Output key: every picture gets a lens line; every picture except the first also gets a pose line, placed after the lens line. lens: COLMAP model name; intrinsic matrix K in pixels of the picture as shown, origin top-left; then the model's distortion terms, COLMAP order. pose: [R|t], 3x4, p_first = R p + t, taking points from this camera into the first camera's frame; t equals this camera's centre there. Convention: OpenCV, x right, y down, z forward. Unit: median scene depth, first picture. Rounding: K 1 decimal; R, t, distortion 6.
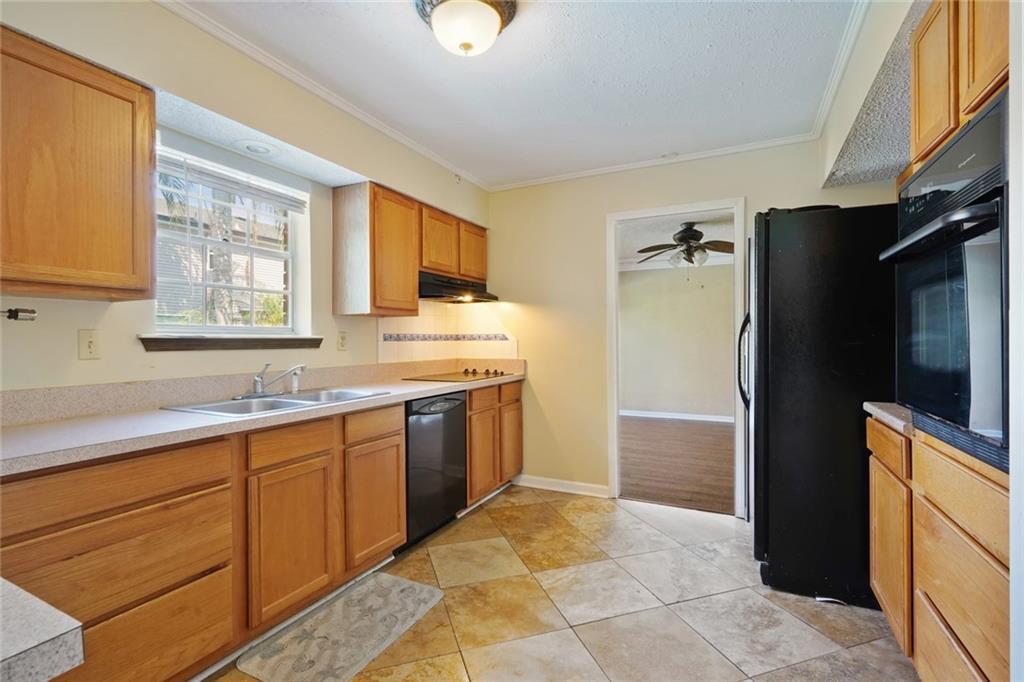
lens RADIAL K [[471.1, 0, 509.9], [0, 471.1, 335.9], [0, 0, 1]] dist [-0.000897, 0.000110]
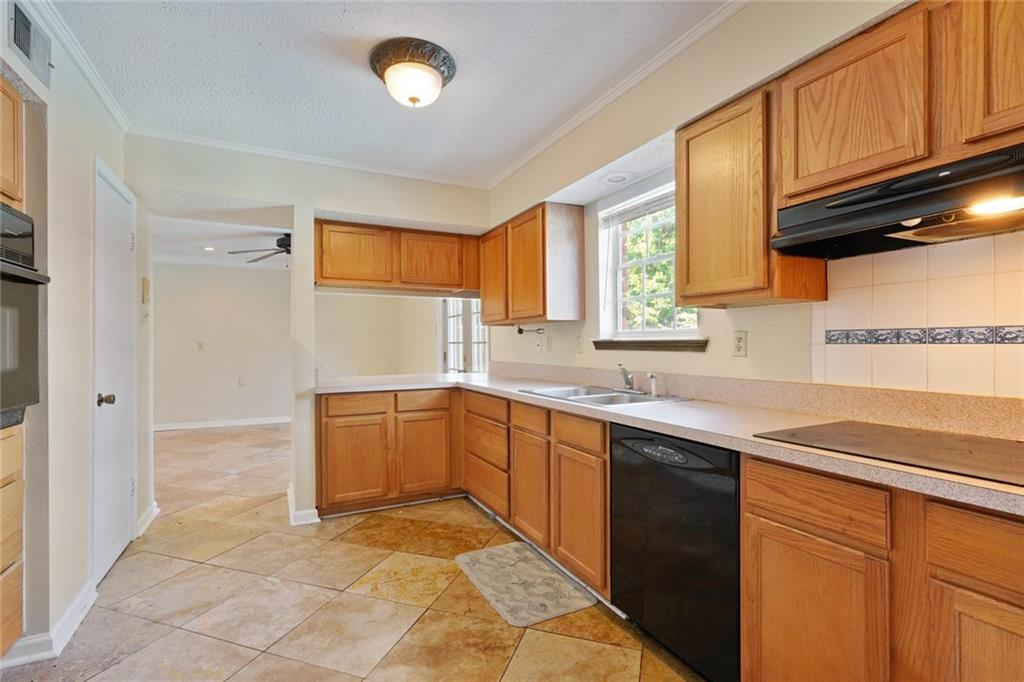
lens RADIAL K [[471.1, 0, 510.3], [0, 471.1, 346.9], [0, 0, 1]] dist [-0.000897, 0.000110]
pose [[-0.603690, 0.005102, -0.797203, 0.577712], [0.005004, 0.999984, 0.002610, 0.016625], [0.797203, -0.002414, -0.603706, 1.546828]]
